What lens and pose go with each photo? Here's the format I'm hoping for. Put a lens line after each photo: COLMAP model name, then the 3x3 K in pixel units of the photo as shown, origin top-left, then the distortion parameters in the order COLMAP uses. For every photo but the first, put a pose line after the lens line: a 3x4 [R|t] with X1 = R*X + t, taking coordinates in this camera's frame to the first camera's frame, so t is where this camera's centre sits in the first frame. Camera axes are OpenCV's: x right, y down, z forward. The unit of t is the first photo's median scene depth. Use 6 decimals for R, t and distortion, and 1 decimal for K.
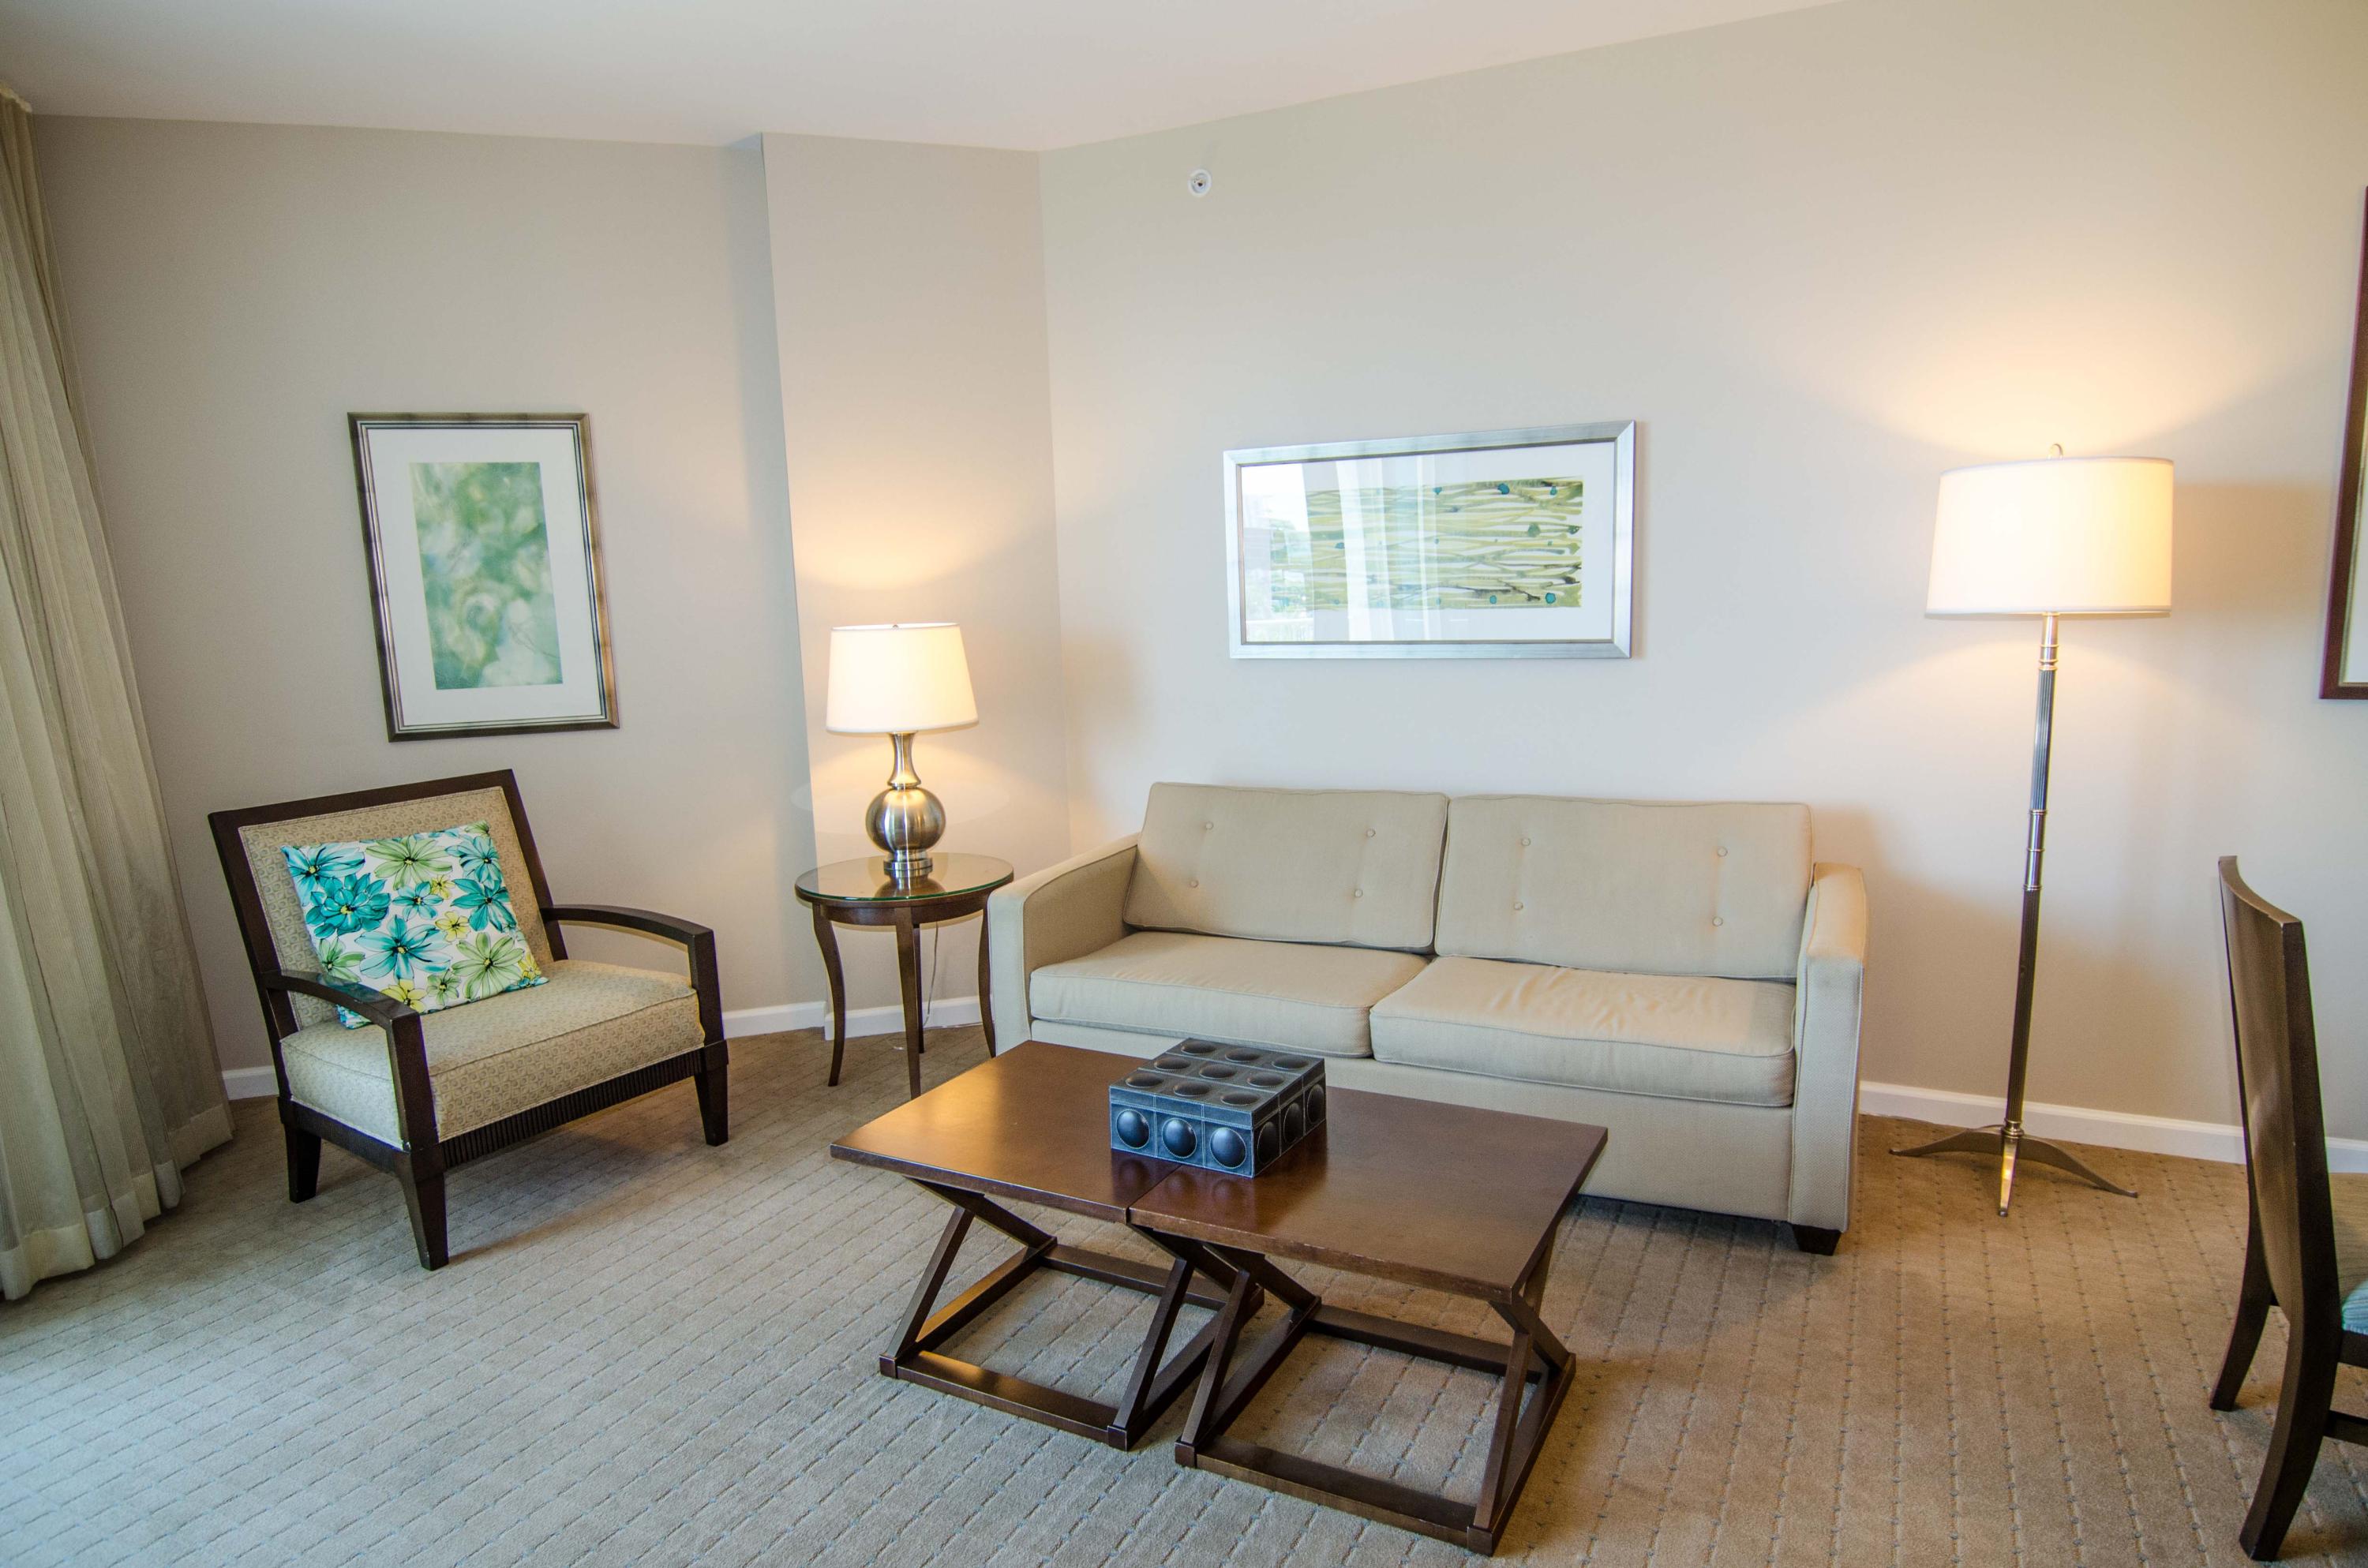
lens RADIAL K [[1398.8, 0, 1203.3], [0, 1398.8, 828.2], [0, 0, 1]] dist [-0.001929, -0.017039]
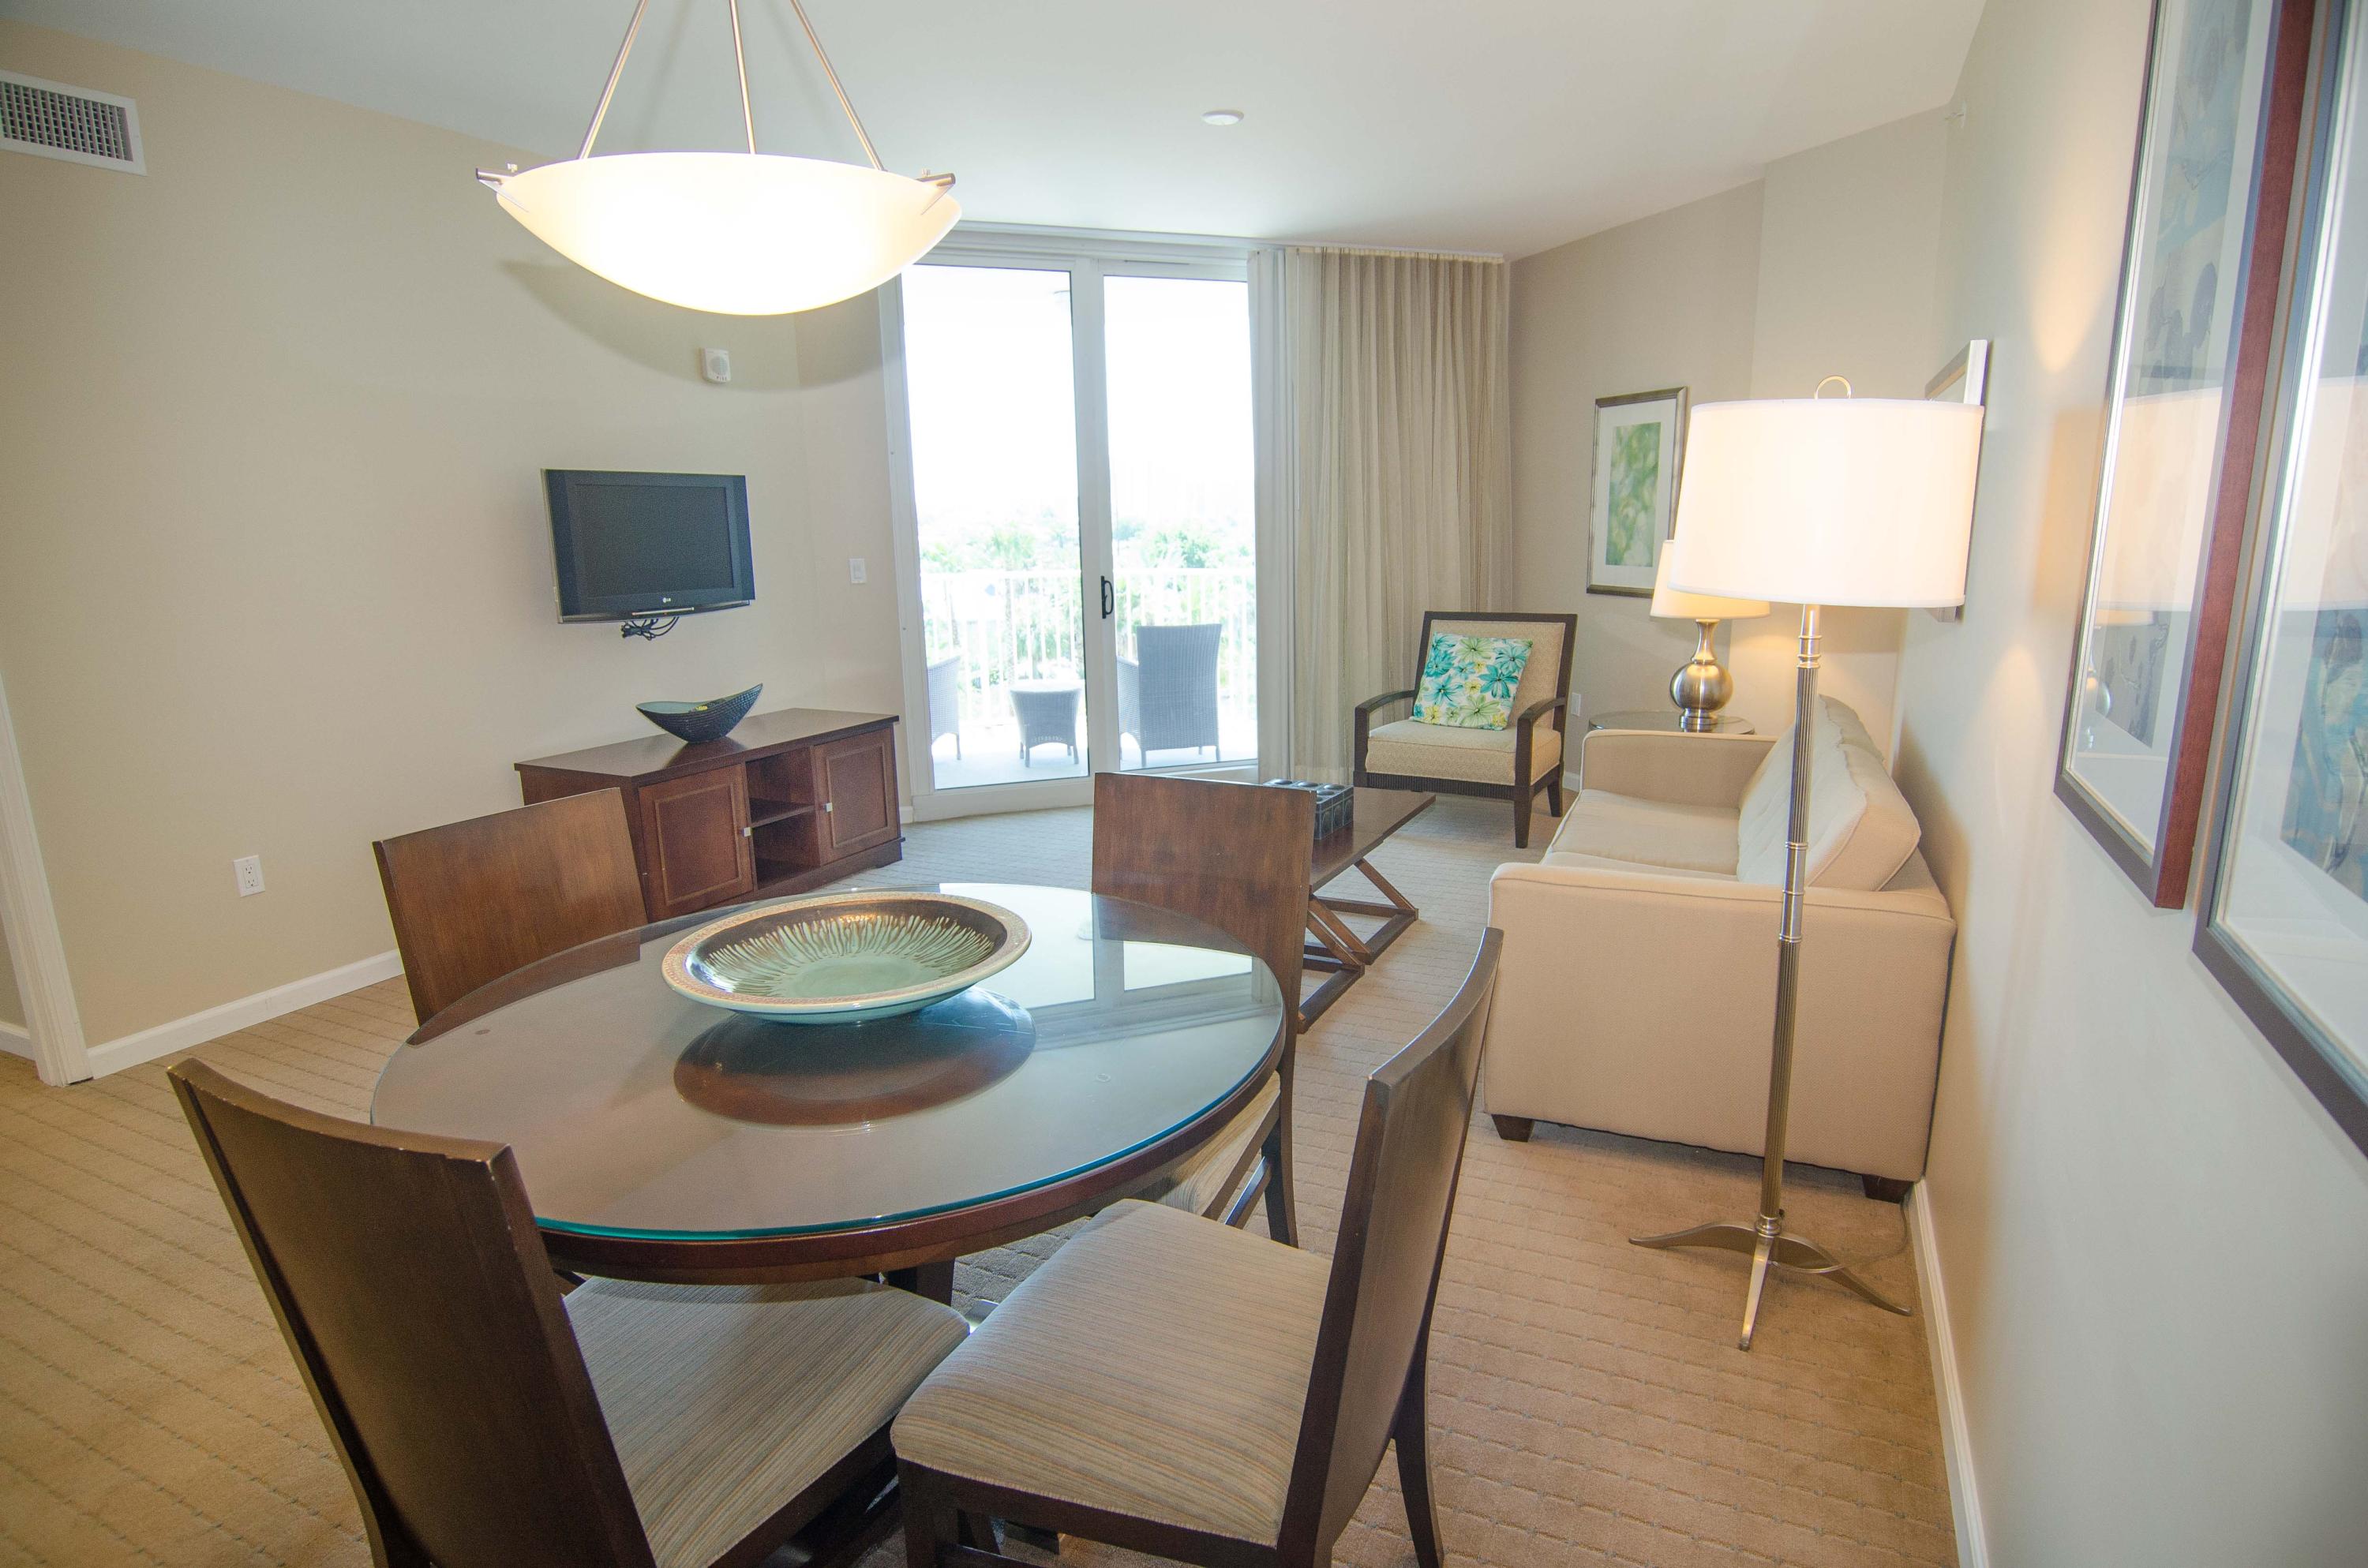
lens RADIAL K [[1260.0, 0, 1180.9], [0, 1260.0, 805.2], [0, 0, 1]] dist [-0.002170, -0.014269]
pose [[0.006495, 0.254524, -0.967045, 1.057020], [-0.158388, 0.955119, 0.250322, -0.130341], [0.987356, 0.151542, 0.046517, 0.509090]]
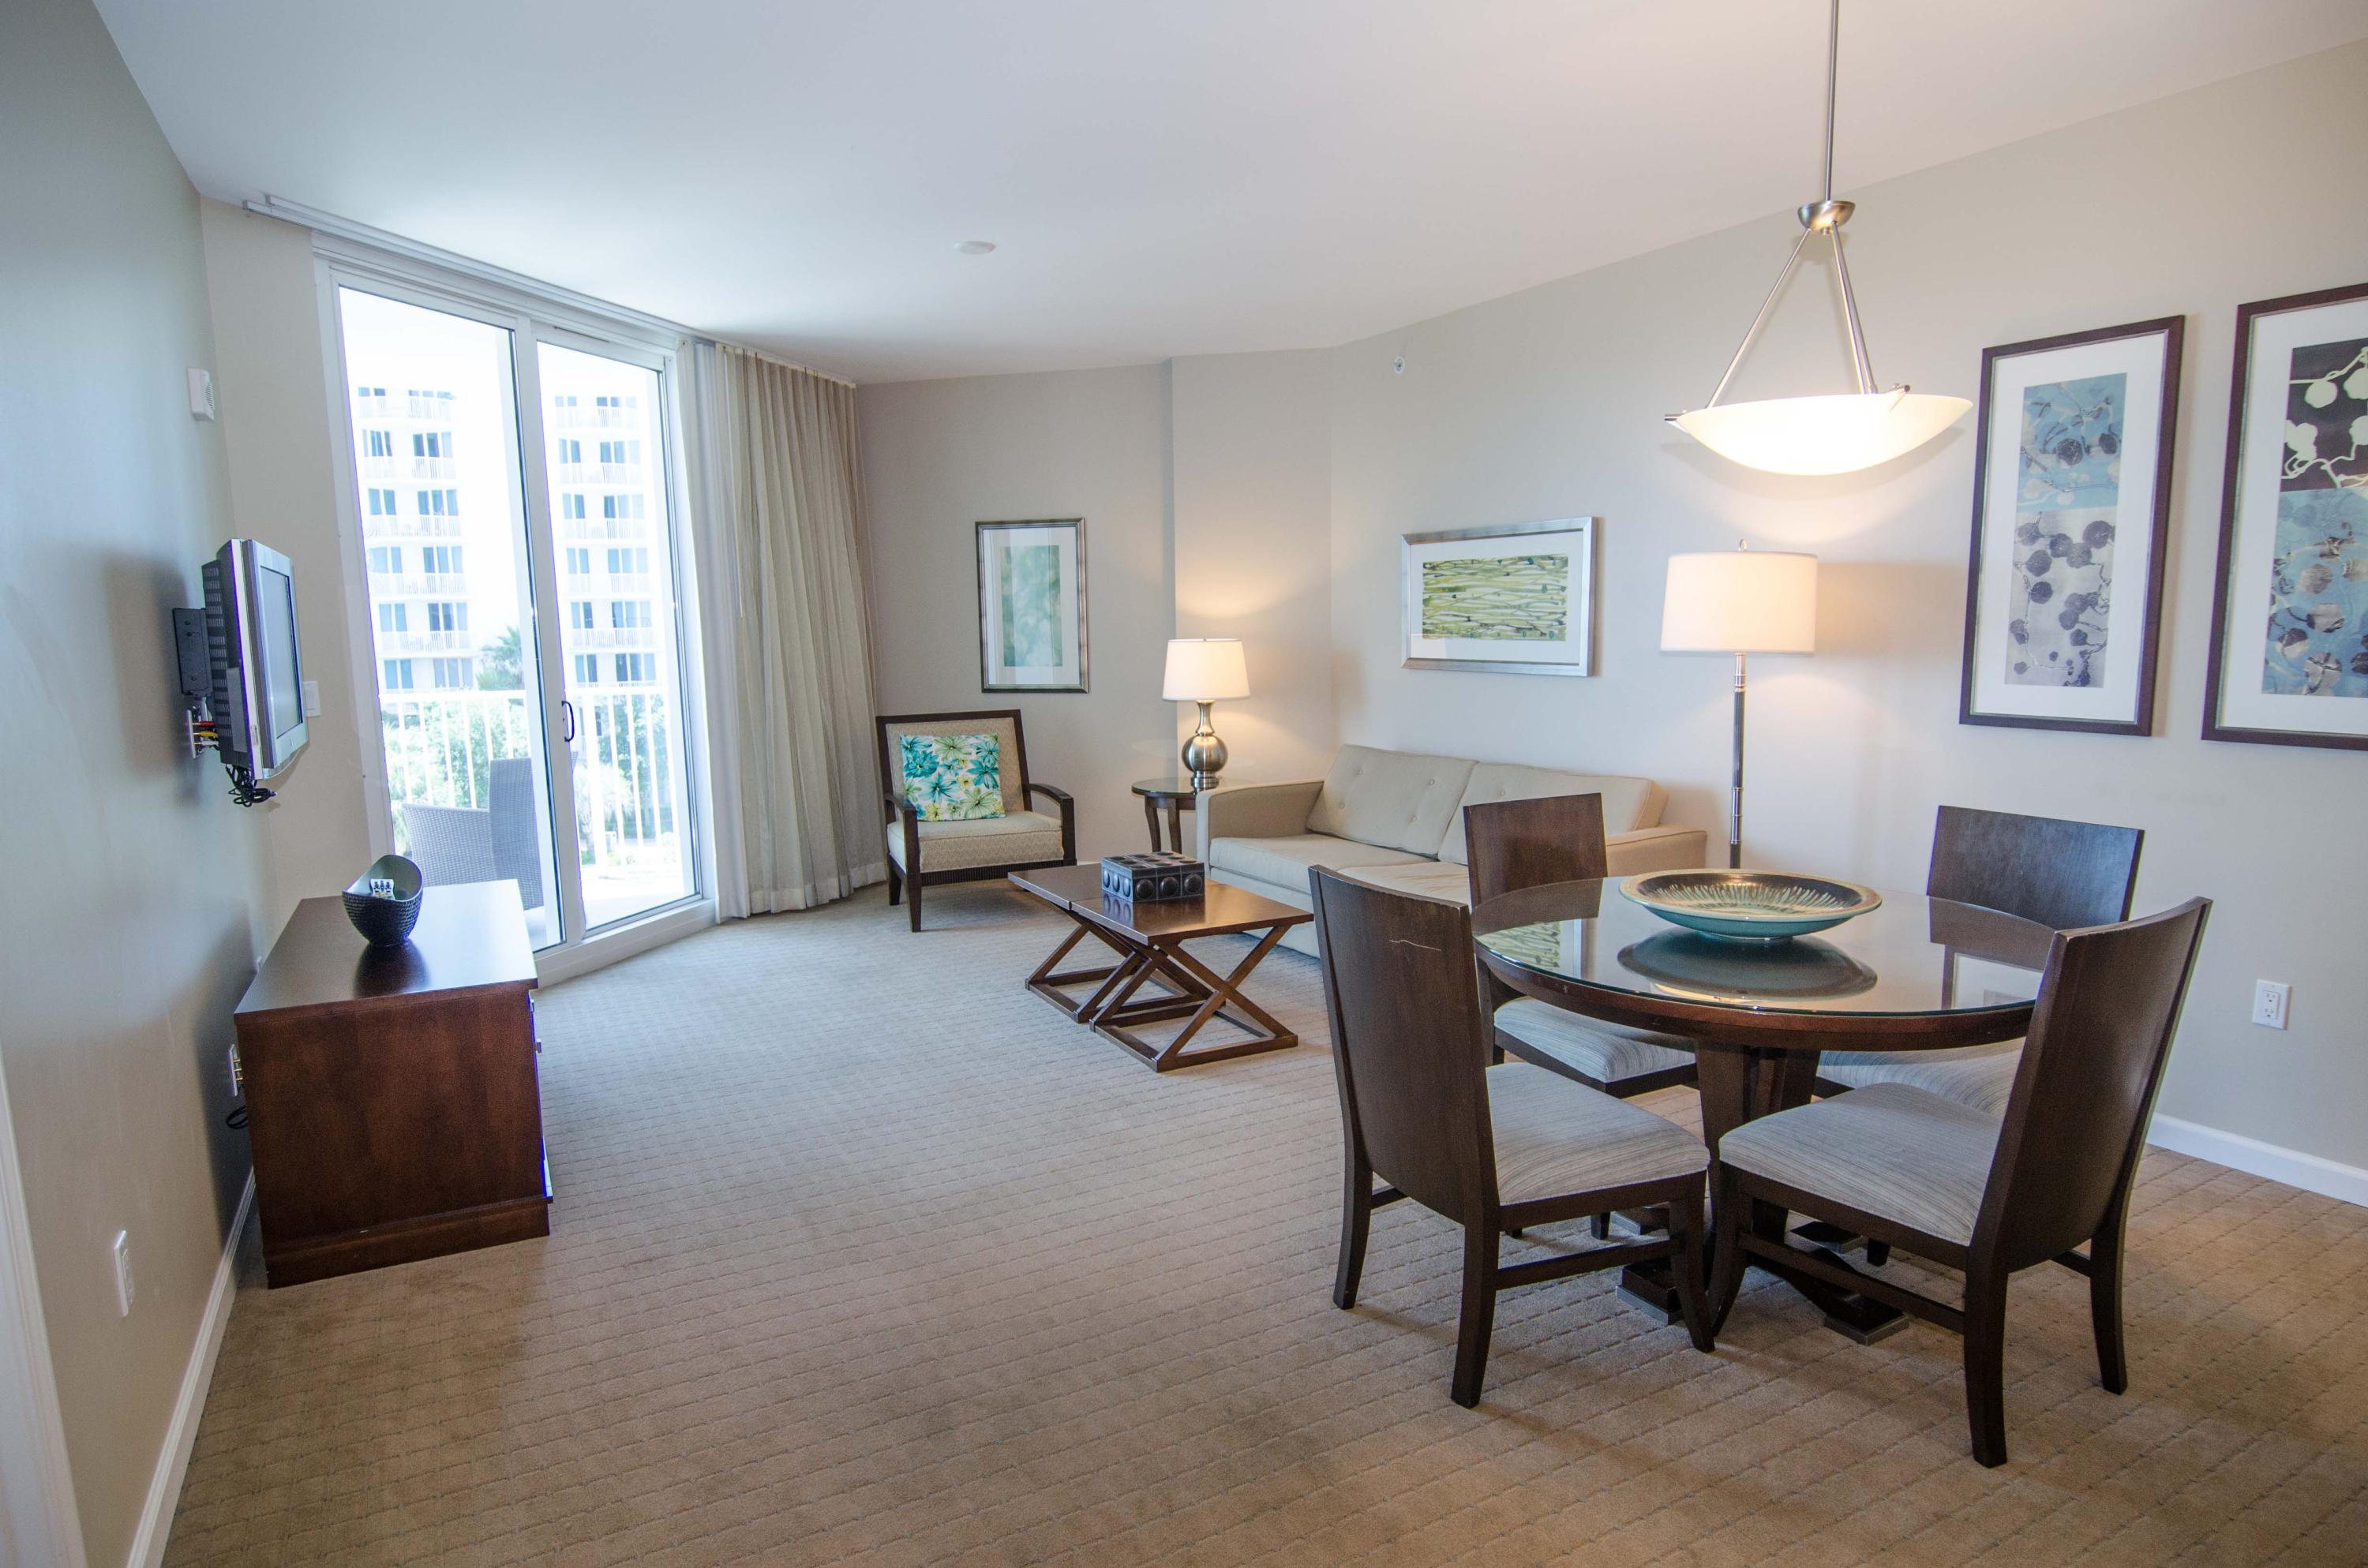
lens RADIAL K [[1398.8, 0, 1203.3], [0, 1398.8, 828.2], [0, 0, 1]] dist [-0.001929, -0.017039]
pose [[0.825072, 0.104859, -0.555212, 0.797643], [-0.109618, 0.993665, 0.024769, 0.044914], [0.554292, 0.040425, 0.831340, -0.440059]]
